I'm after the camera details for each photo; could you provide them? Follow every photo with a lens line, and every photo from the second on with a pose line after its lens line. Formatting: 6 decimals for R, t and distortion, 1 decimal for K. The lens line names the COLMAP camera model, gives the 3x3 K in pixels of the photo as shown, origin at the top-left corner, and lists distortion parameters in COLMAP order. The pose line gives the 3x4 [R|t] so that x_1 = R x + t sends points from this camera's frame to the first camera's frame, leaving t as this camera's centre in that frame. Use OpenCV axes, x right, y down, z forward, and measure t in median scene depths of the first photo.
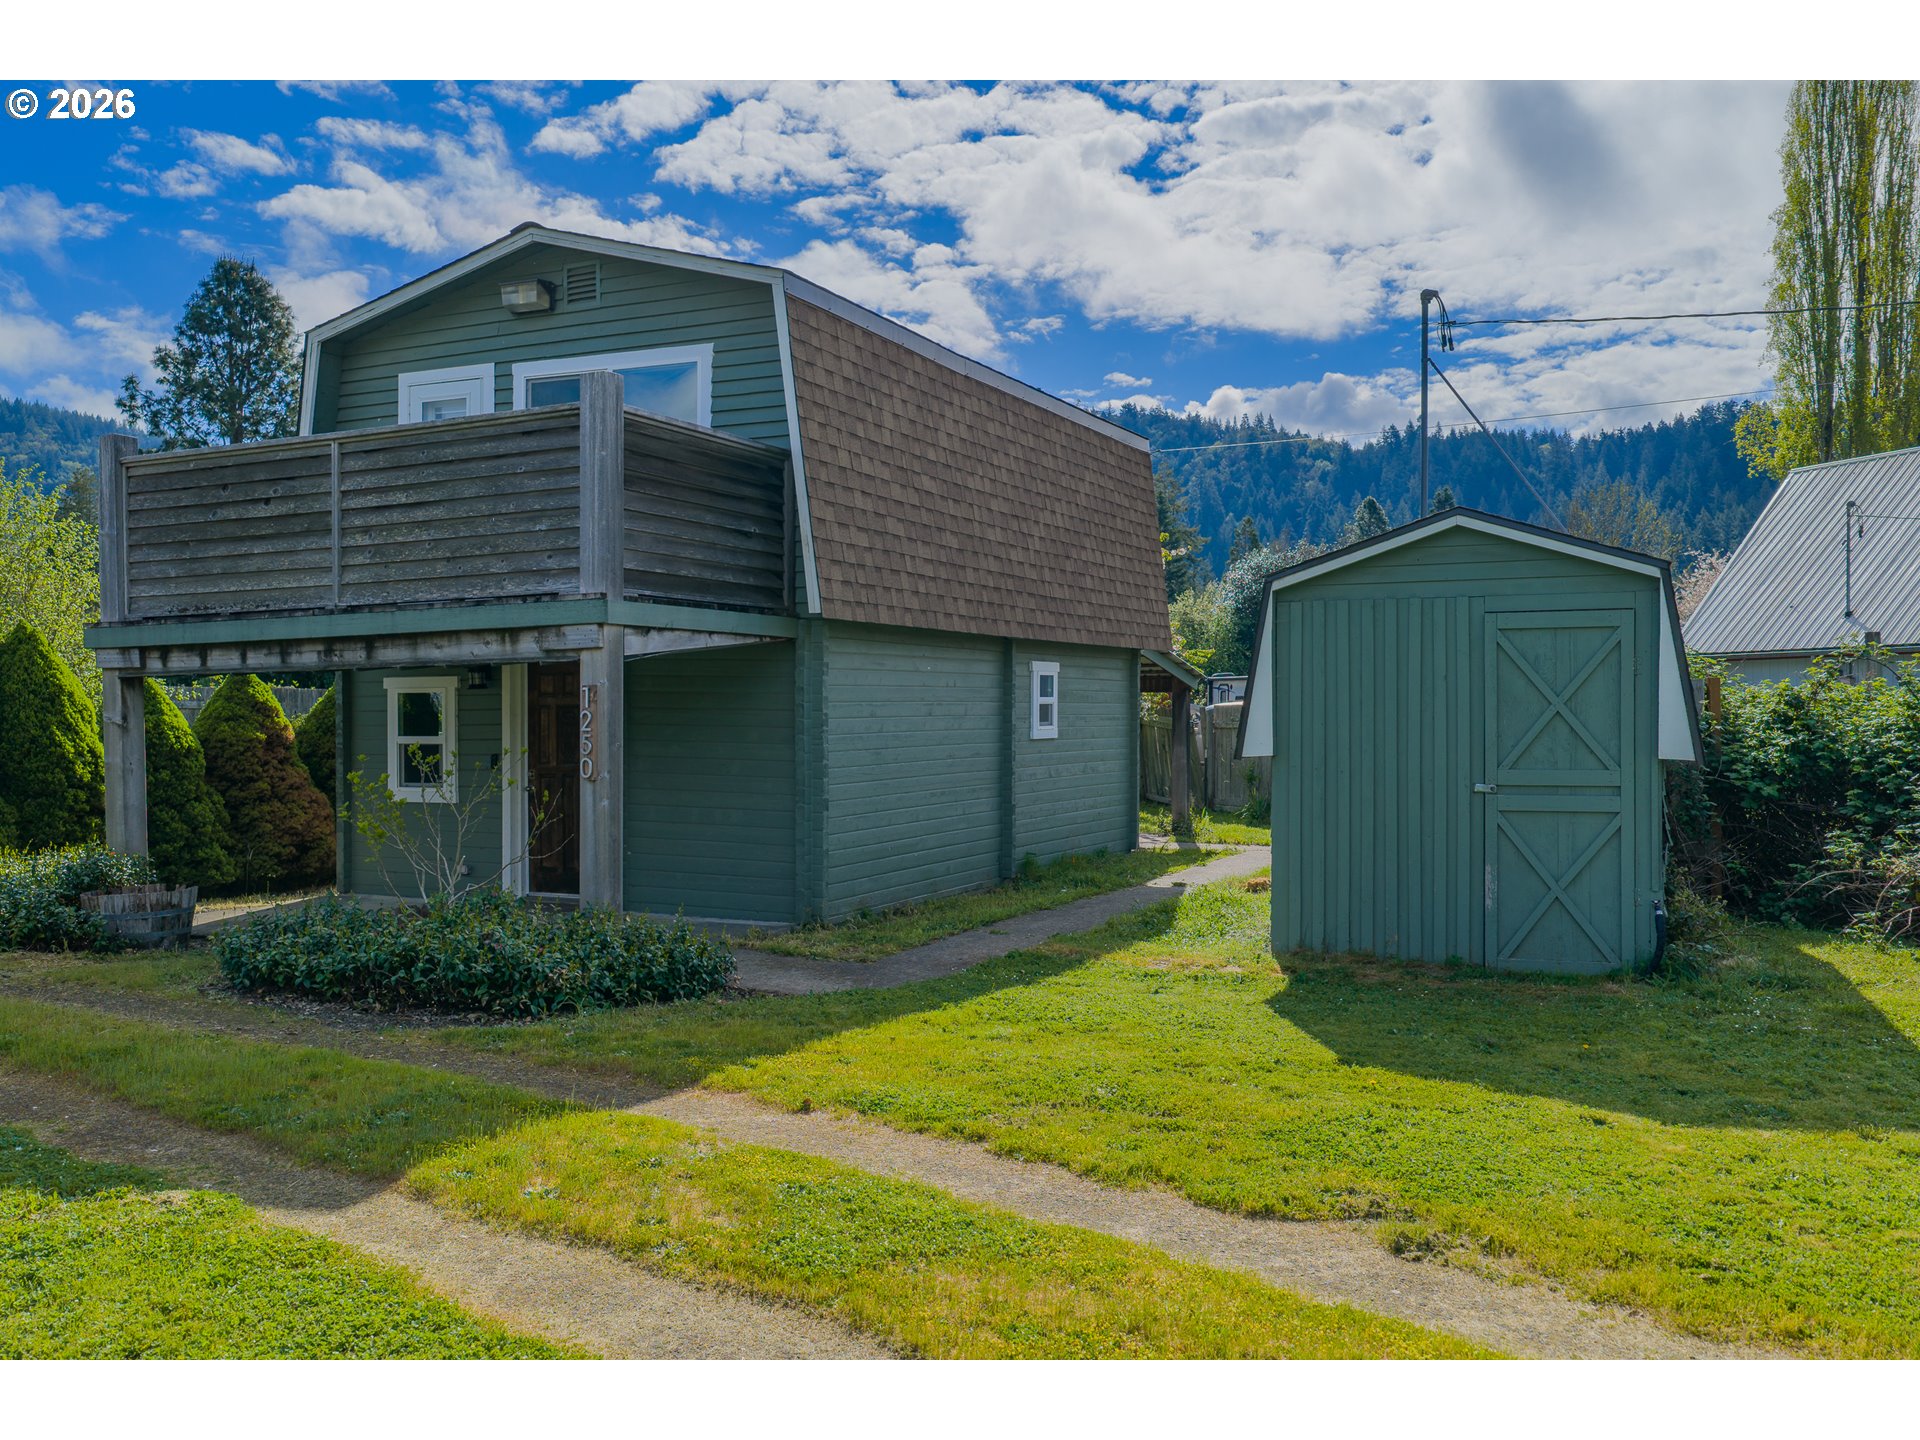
lens RADIAL K [[1591.3, 0, 1001.0], [0, 1591.3, 725.6], [0, 0, 1]] dist [-0.016305, -0.001468]
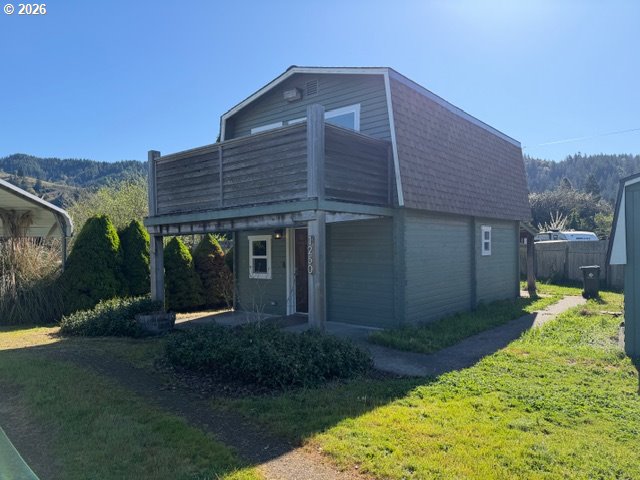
lens RADIAL K [[451.2, 0, 336.3], [0, 451.2, 240.6], [0, 0, 1]] dist [0.005360, -0.000857]
pose [[0.973349, -0.013084, -0.228957, -0.050420], [0.007931, 0.999694, -0.023412, -0.000943], [0.229194, 0.020972, 0.973155, 0.264462]]
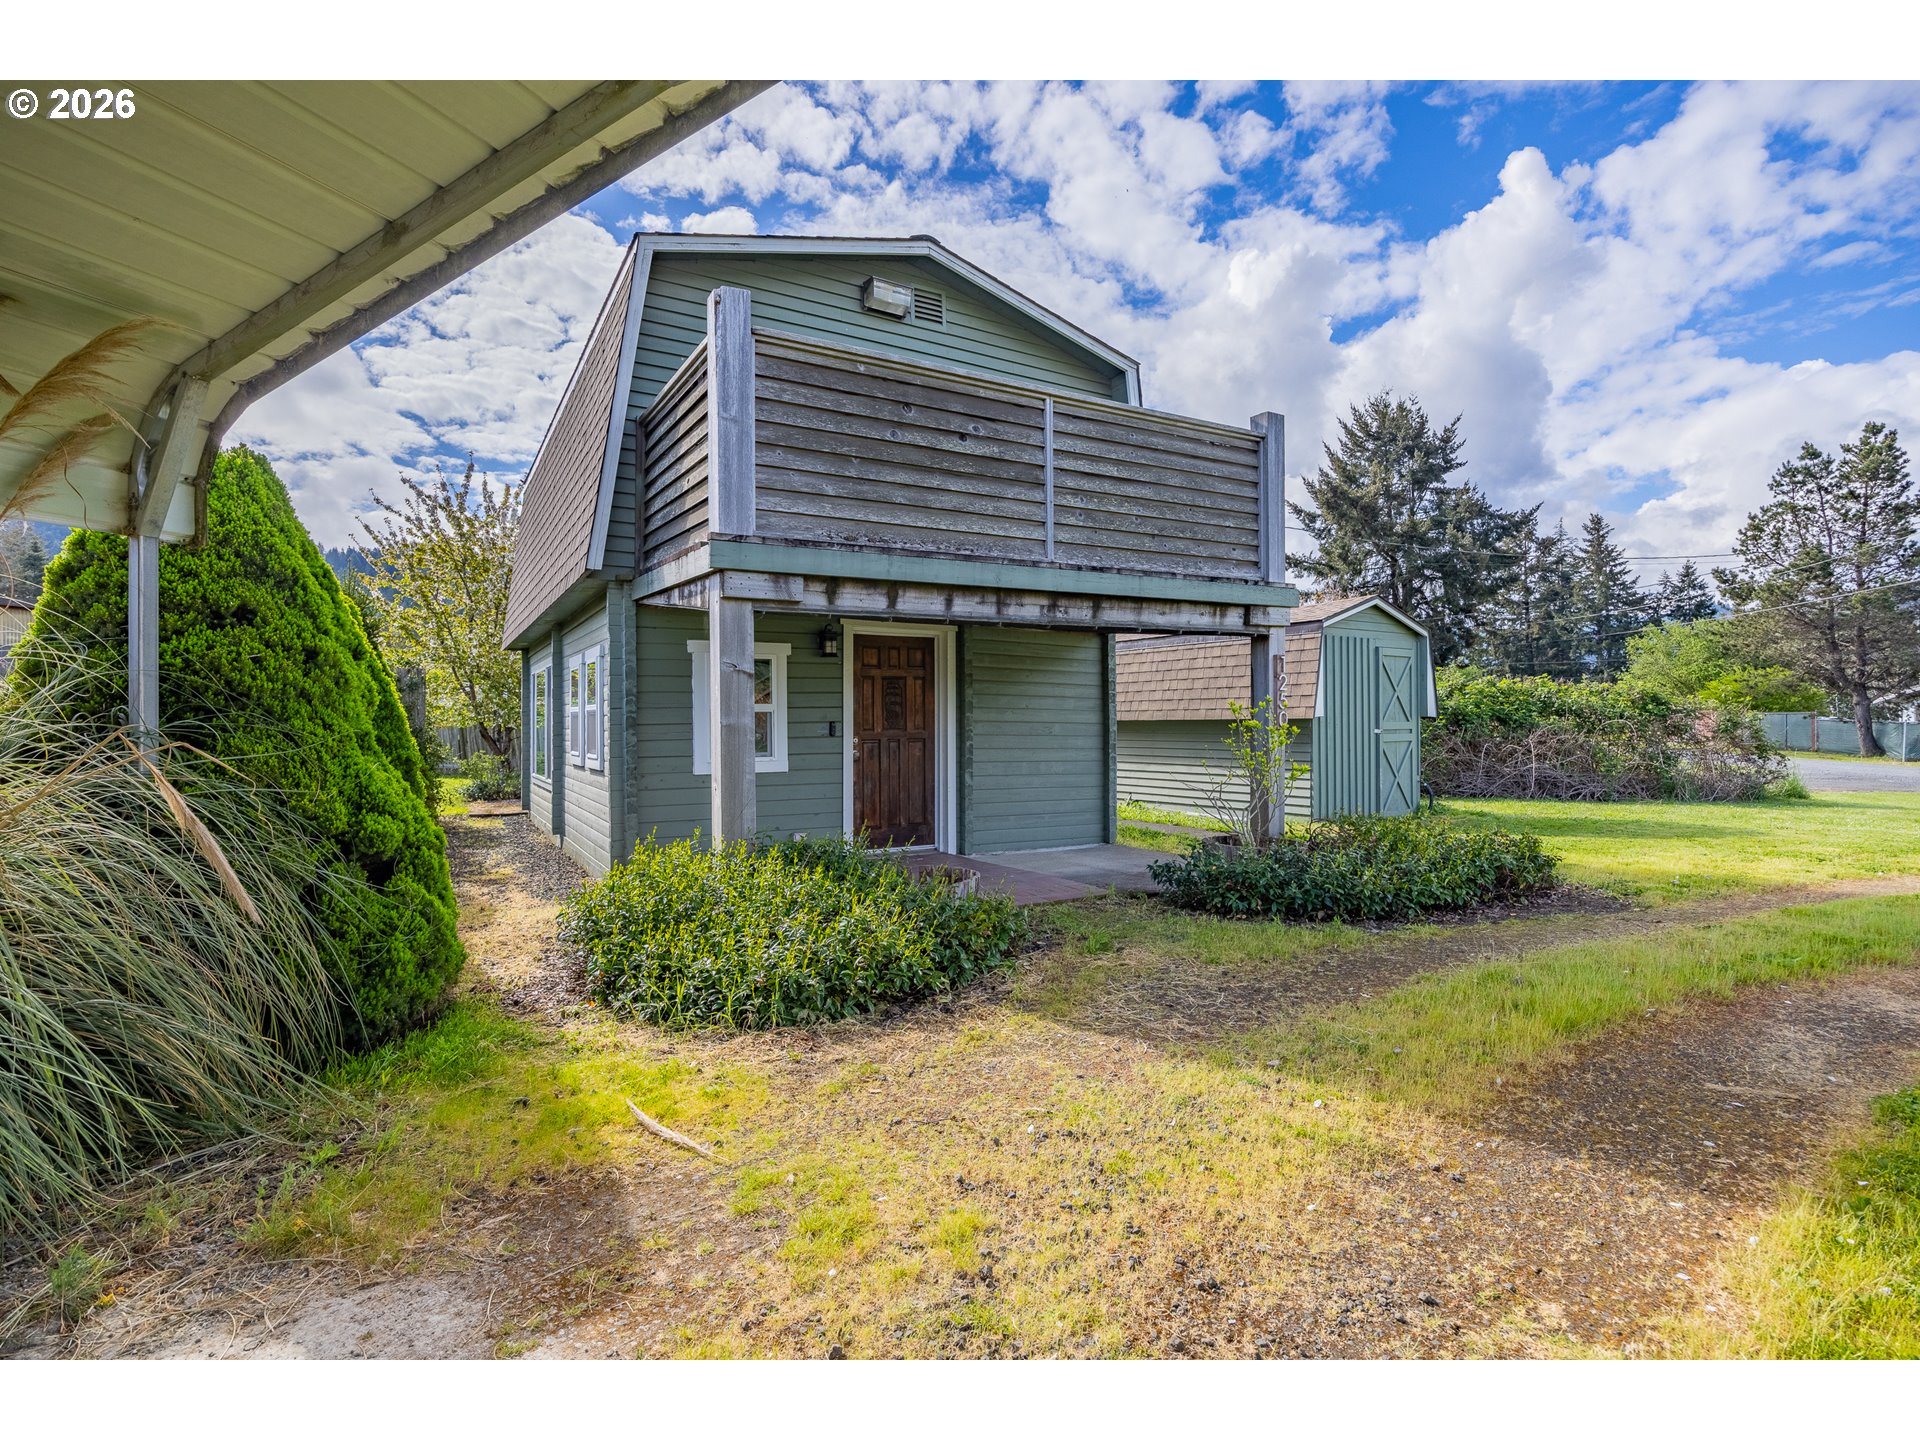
lens RADIAL K [[918.9, 0, 963.4], [0, 918.9, 728.0], [0, 0, 1]] dist [-0.012861, 0.000790]
pose [[0.573500, -0.002826, 0.819201, -0.792262], [0.012095, 0.999914, -0.005018, 0.027063], [-0.819117, 0.012786, 0.573485, 0.612175]]
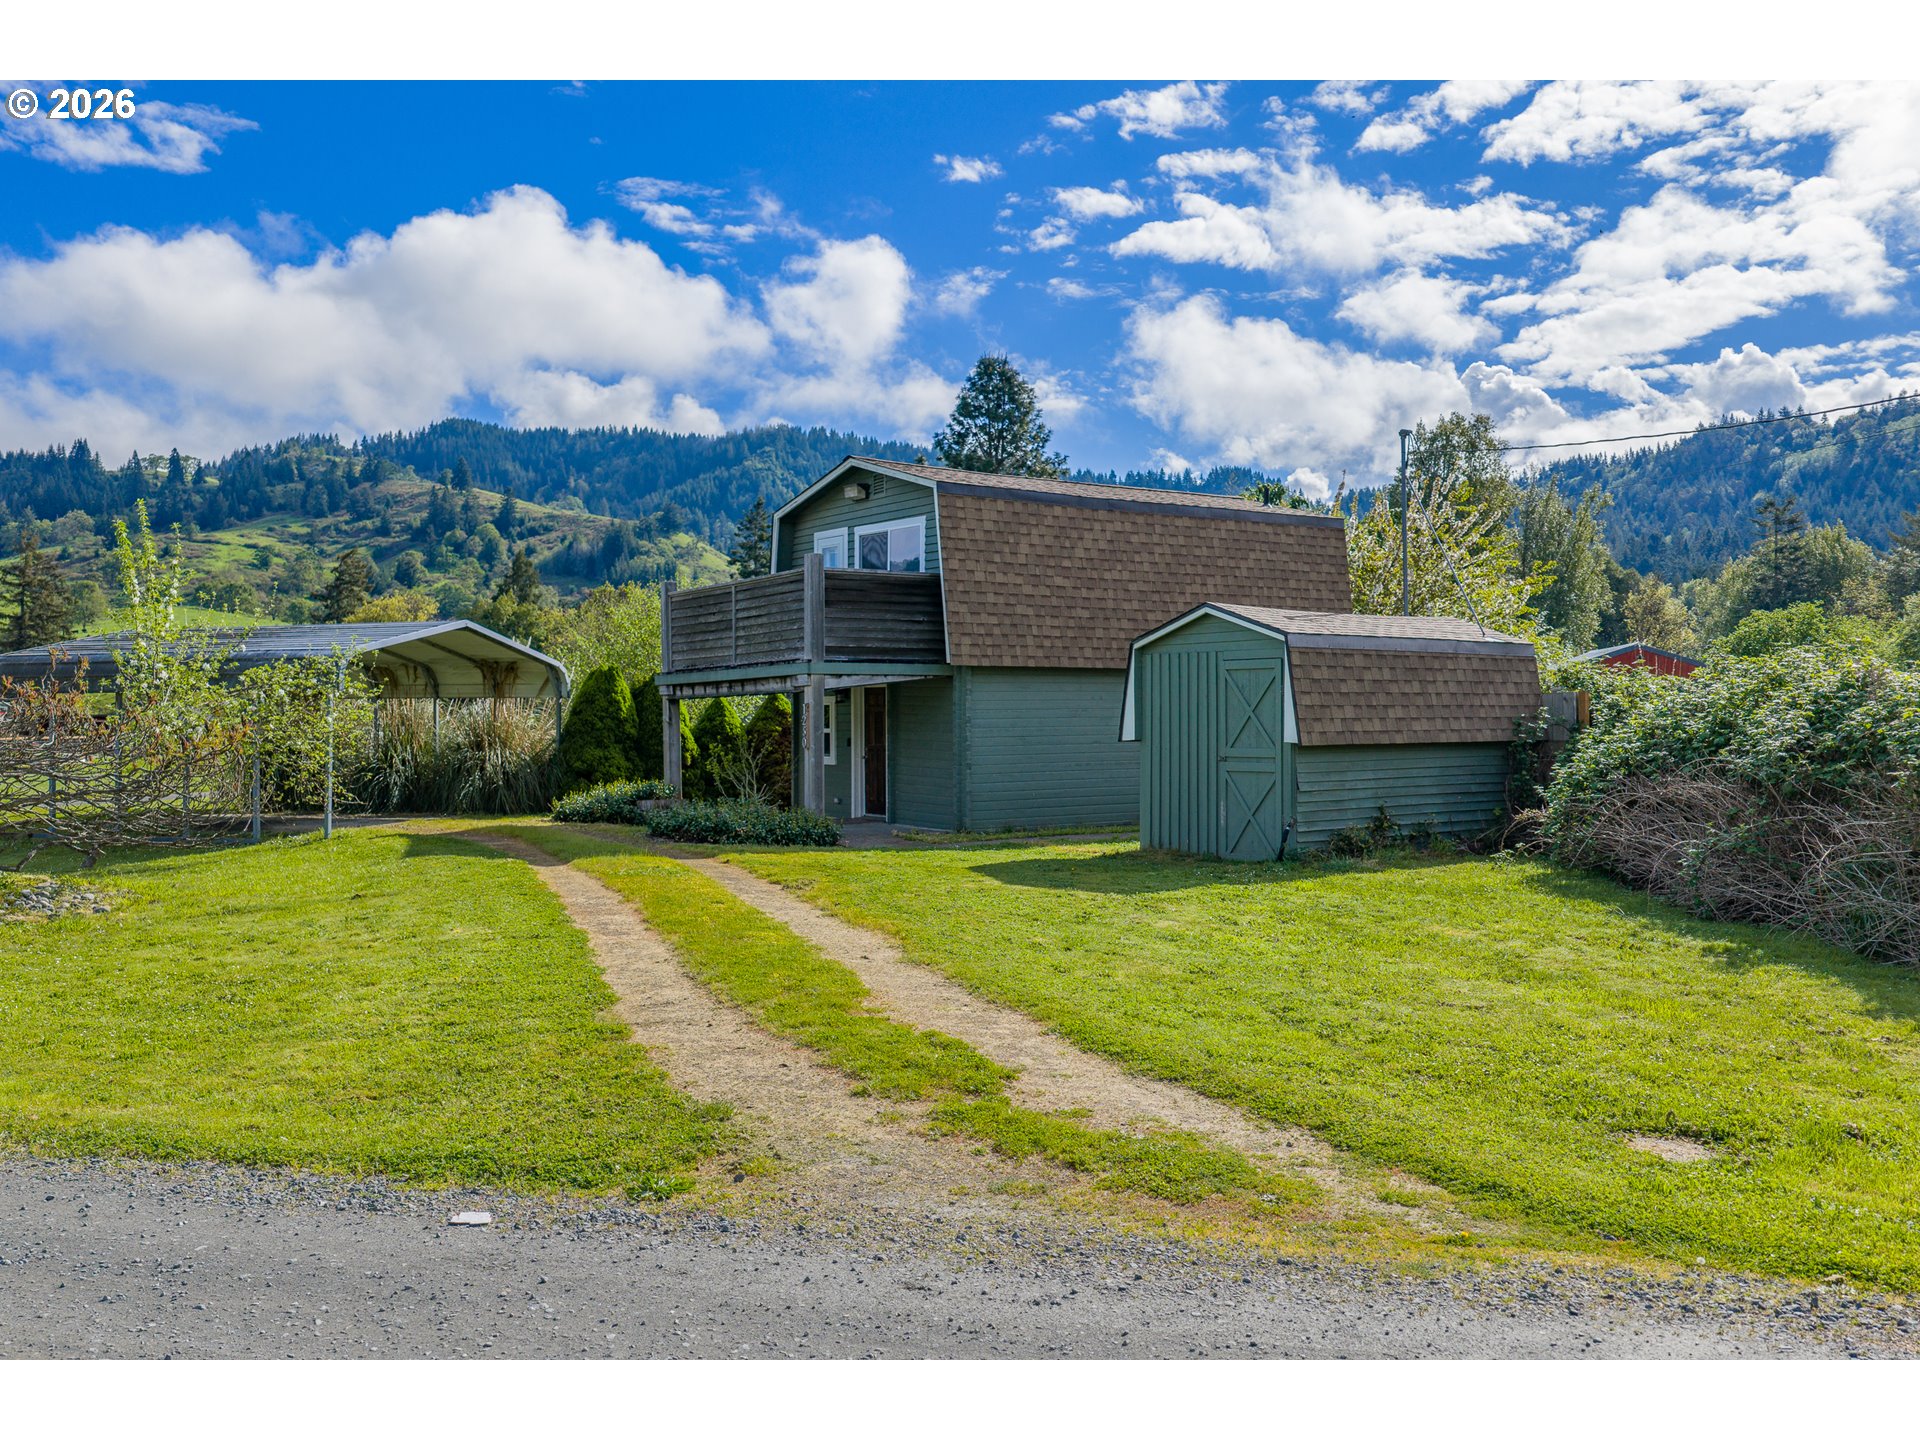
lens RADIAL K [[1690.6, 0, 960.0], [0, 1690.6, 720.0], [0, 0, 1]] dist [0.099595, -0.186081]
pose [[0.850864, 0.000377, -0.525386, 0.854265], [-0.003969, 0.999976, -0.005711, 0.007141], [0.525371, 0.006945, 0.850845, -0.625665]]
